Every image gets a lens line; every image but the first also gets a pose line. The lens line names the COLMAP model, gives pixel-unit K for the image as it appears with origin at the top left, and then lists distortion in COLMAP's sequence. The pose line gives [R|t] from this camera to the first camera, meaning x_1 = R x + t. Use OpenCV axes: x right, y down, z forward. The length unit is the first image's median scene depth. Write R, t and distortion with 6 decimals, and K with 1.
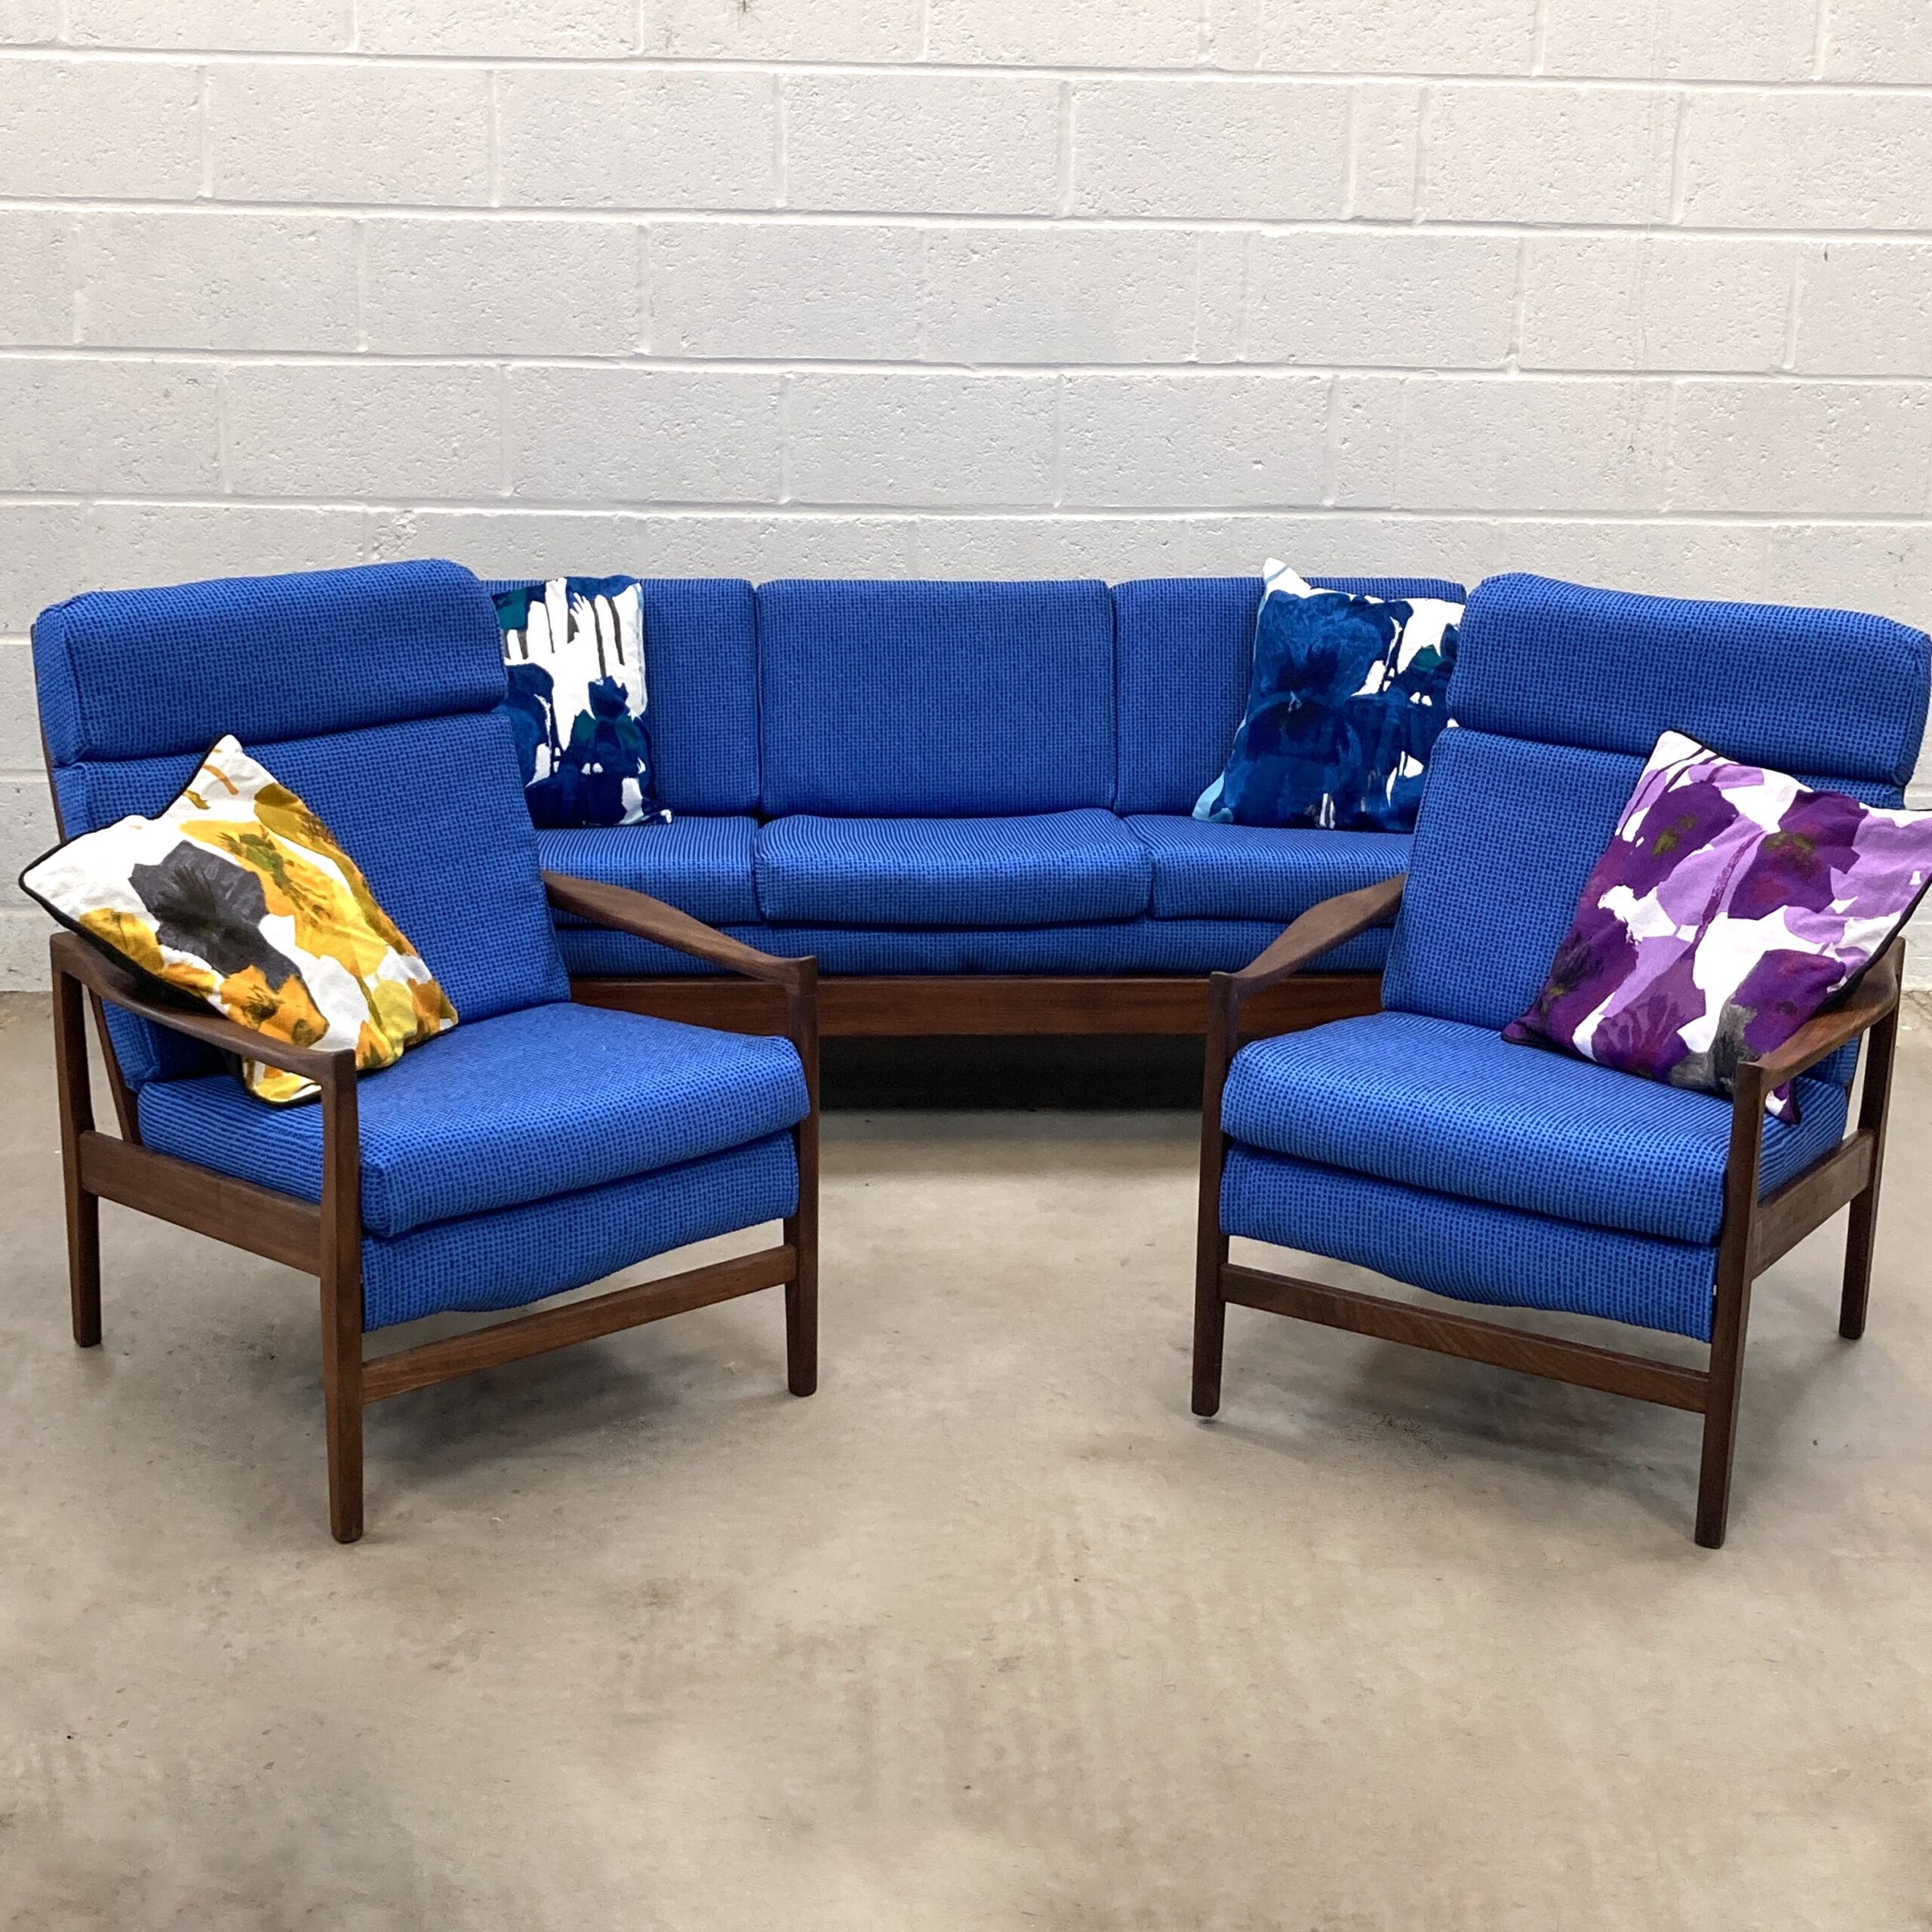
lens RADIAL K [[2813.0, 0, 935.2], [0, 2813.0, 941.5], [0, 0, 1]] dist [0.209896, -0.788158]
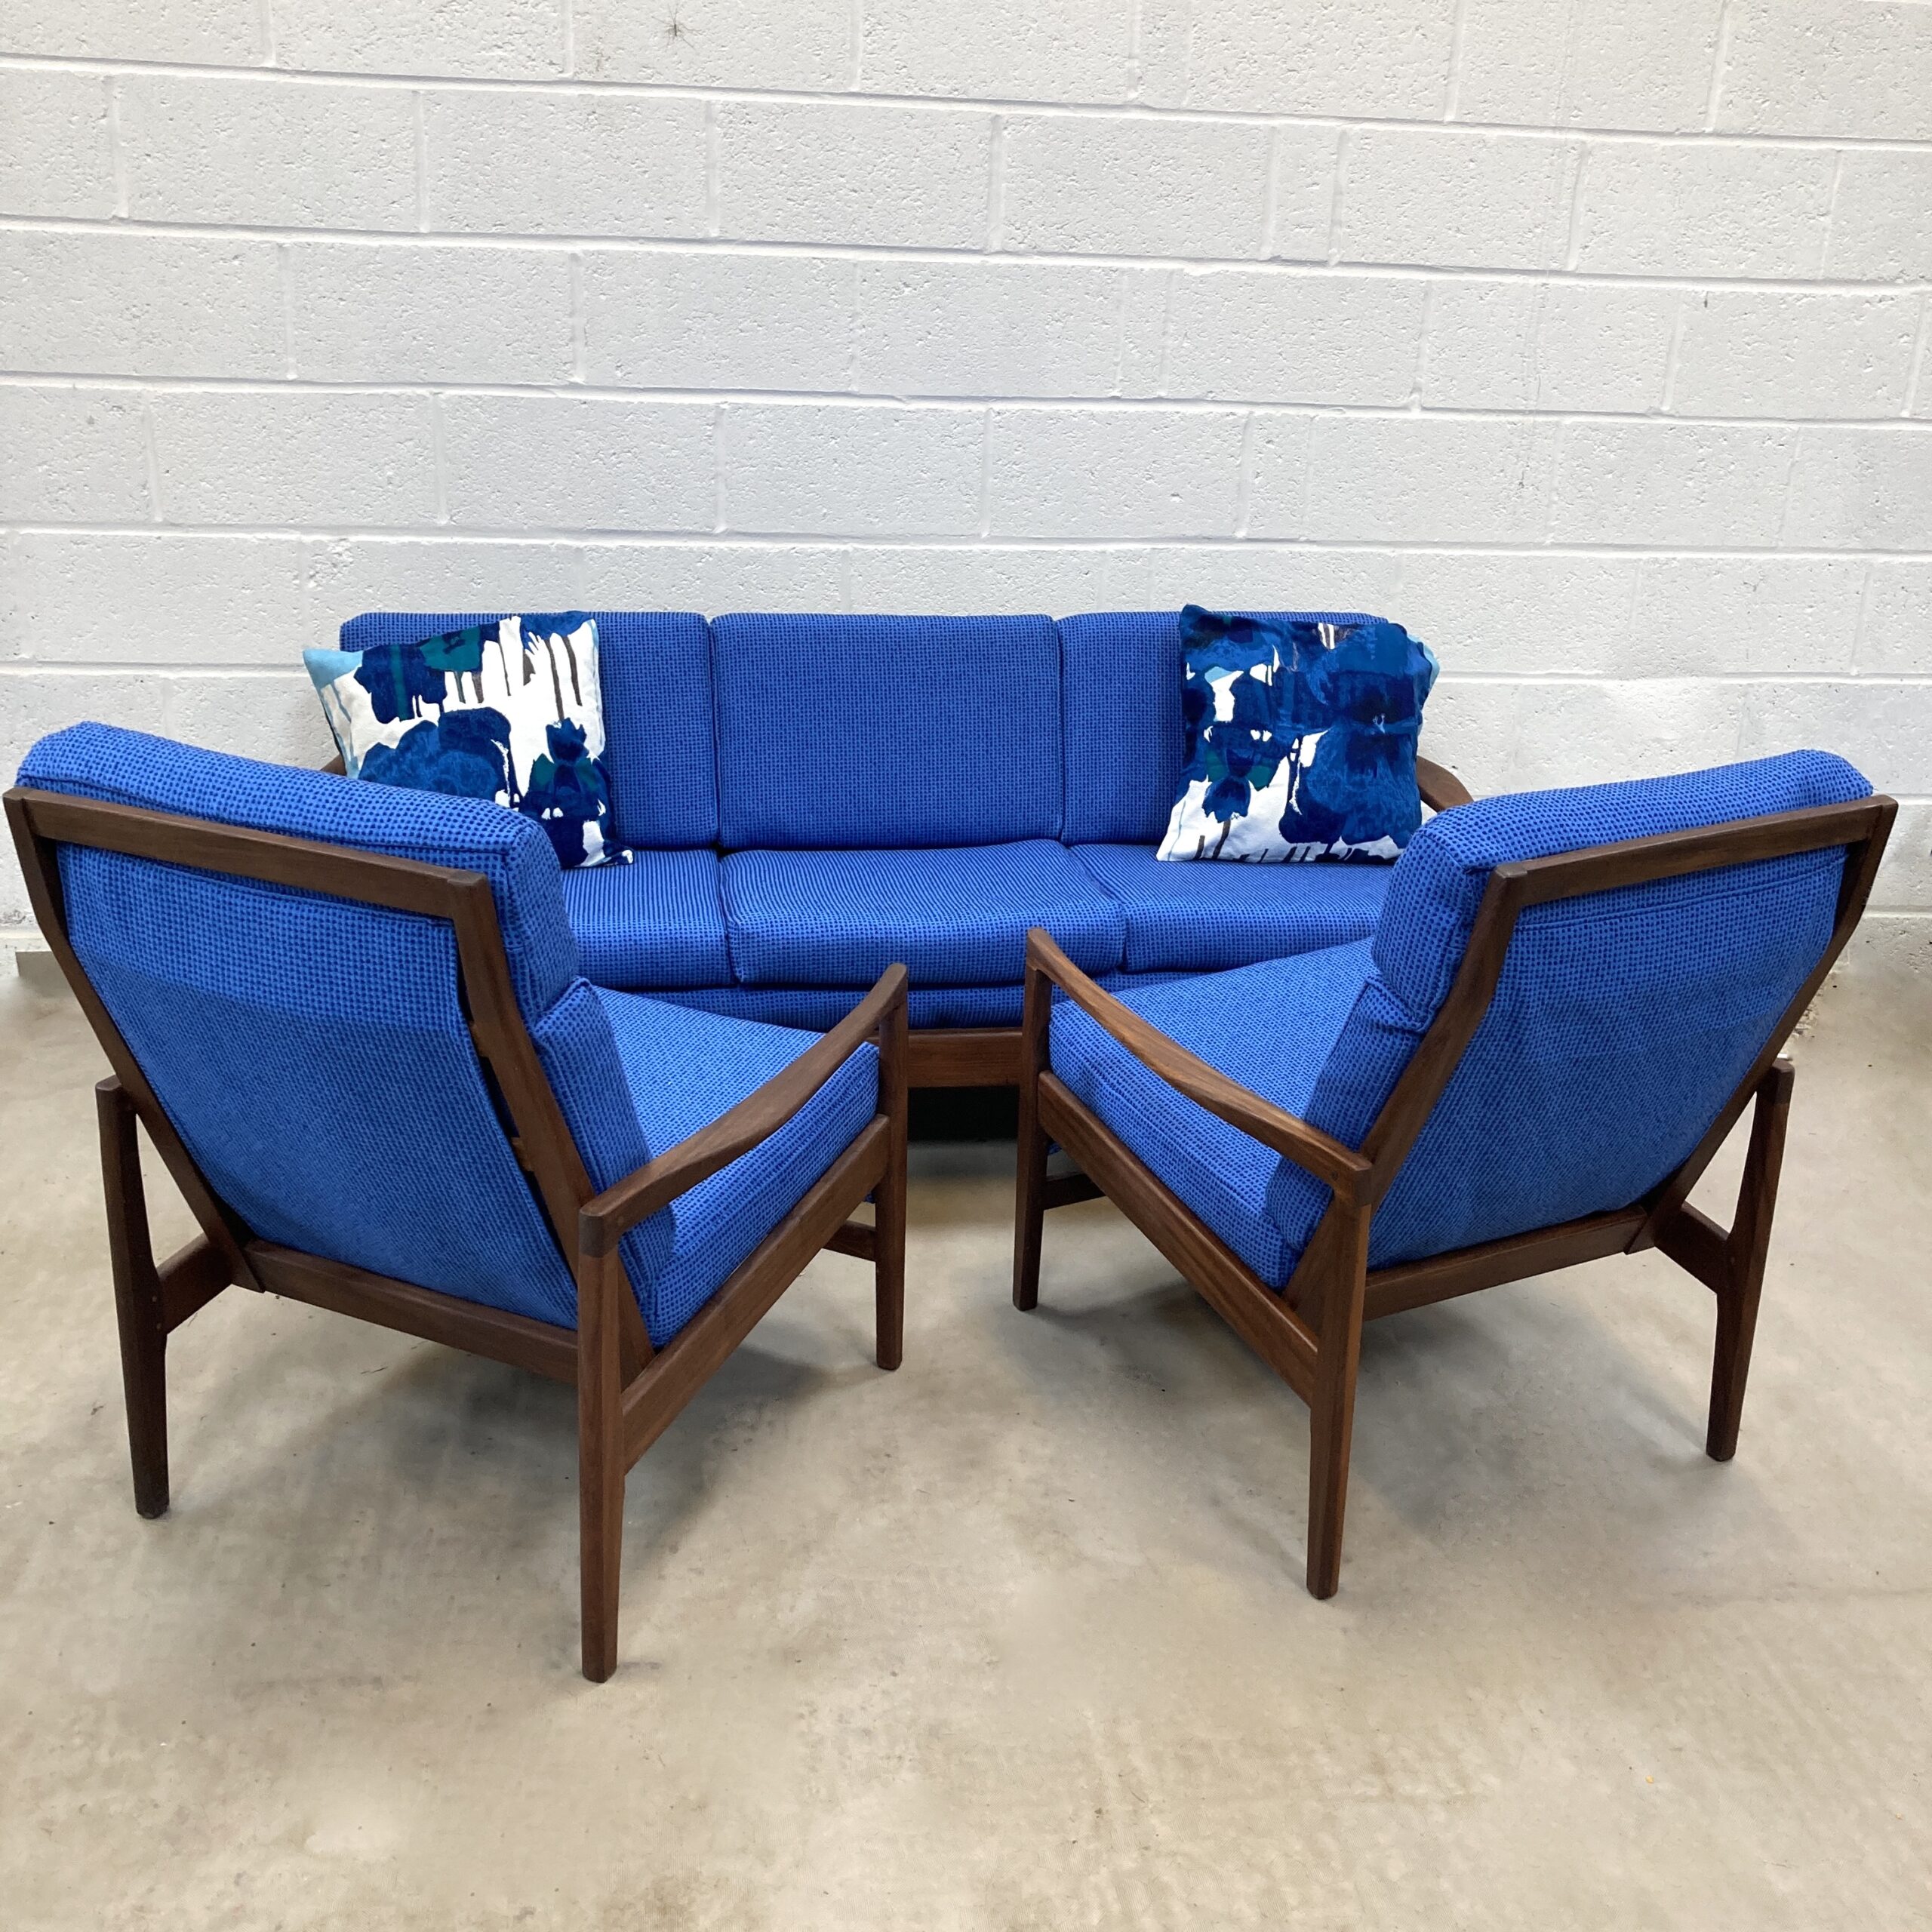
lens RADIAL K [[2097.7, 0, 967.7], [0, 2097.7, 972.2], [0, 0, 1]] dist [0.097302, -0.261755]
pose [[0.995087, -0.015851, 0.097725, -0.041738], [0.006333, 0.995269, 0.096948, -0.070822], [-0.098800, -0.095853, 0.990480, 0.224058]]
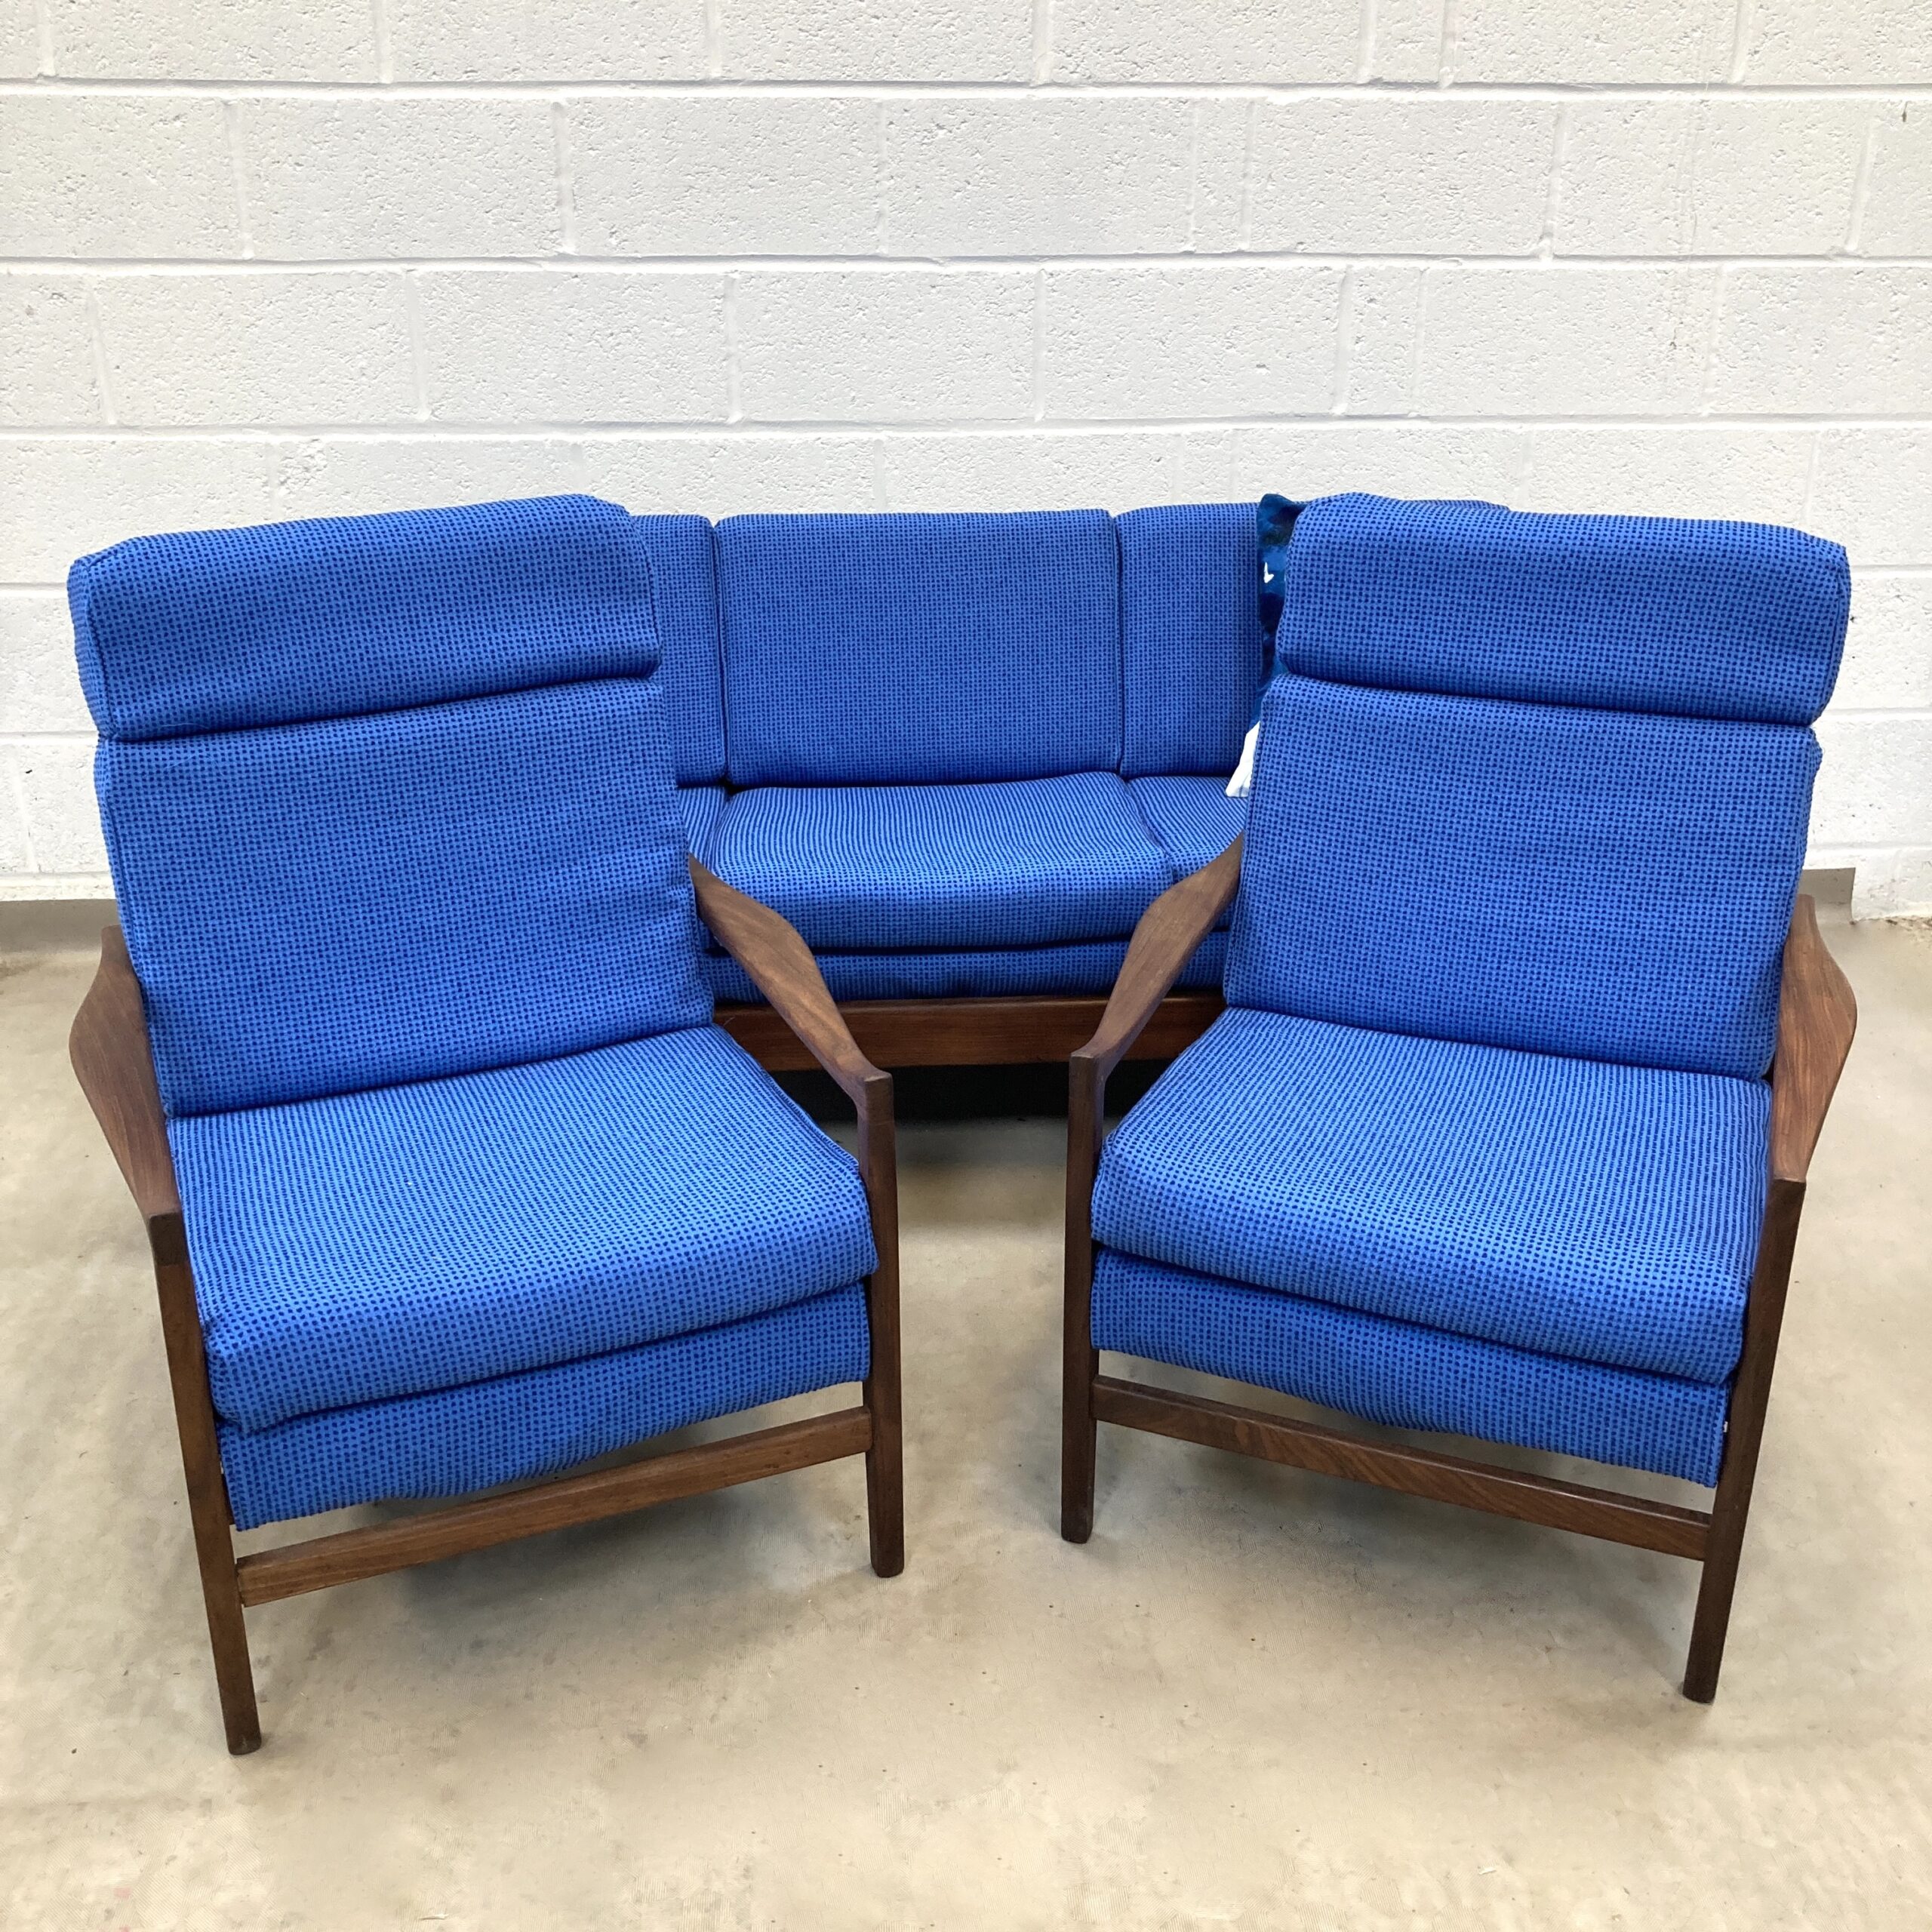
lens RADIAL K [[2111.7, 0, 970.8], [0, 2111.7, 979.1], [0, 0, 1]] dist [0.020066, -0.013171]
pose [[0.999748, -0.020199, 0.009792, 0.011457], [0.018598, 0.989607, 0.142593, -0.075207], [-0.012570, -0.142375, 0.989733, 0.314097]]
